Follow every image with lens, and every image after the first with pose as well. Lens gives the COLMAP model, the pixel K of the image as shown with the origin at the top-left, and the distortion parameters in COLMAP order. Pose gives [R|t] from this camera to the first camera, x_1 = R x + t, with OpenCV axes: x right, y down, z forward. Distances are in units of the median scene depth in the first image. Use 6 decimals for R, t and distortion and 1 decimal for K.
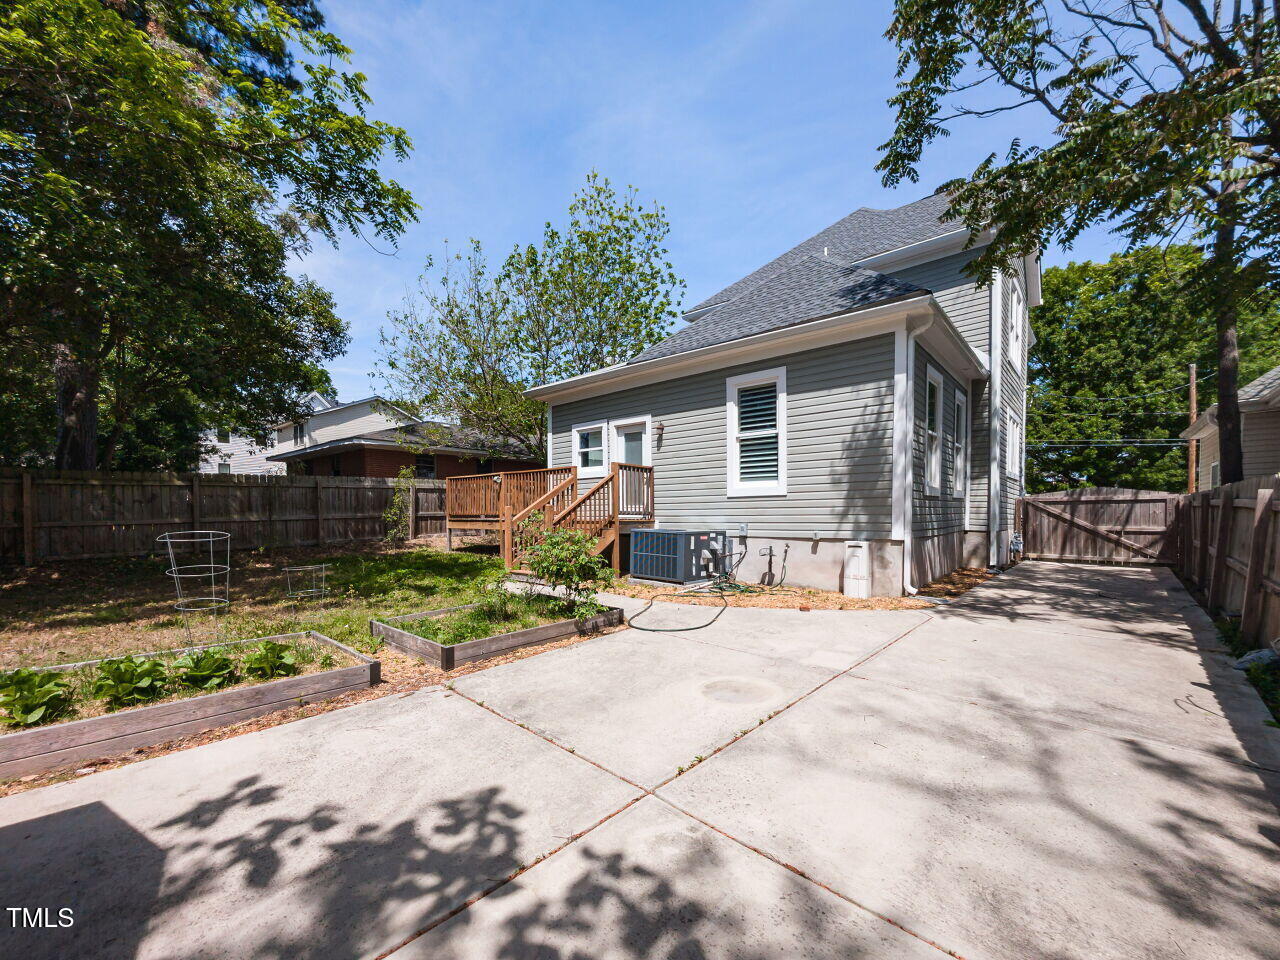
lens RADIAL K [[532.4, 0, 641.7], [0, 532.4, 521.0], [0, 0, 1]] dist [-0.023324, -0.000086]
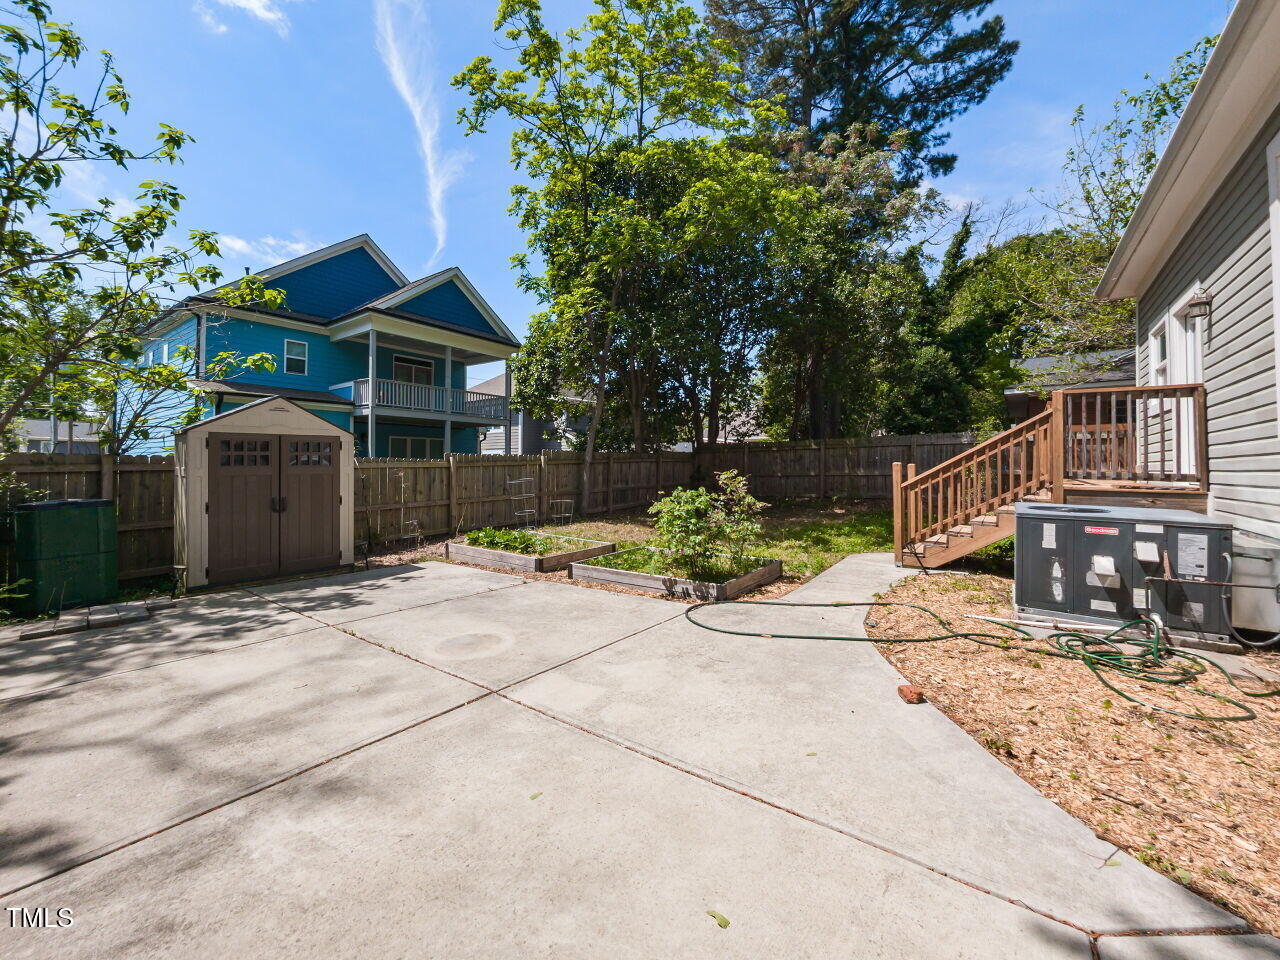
lens RADIAL K [[515.3, 0, 642.6], [0, 515.3, 462.4], [0, 0, 1]] dist [-0.000210, 0.000124]
pose [[0.089448, -0.004541, -0.995981, 0.556974], [-0.017725, 0.999824, -0.006151, -0.020718], [0.995834, 0.018203, 0.089352, 0.555972]]
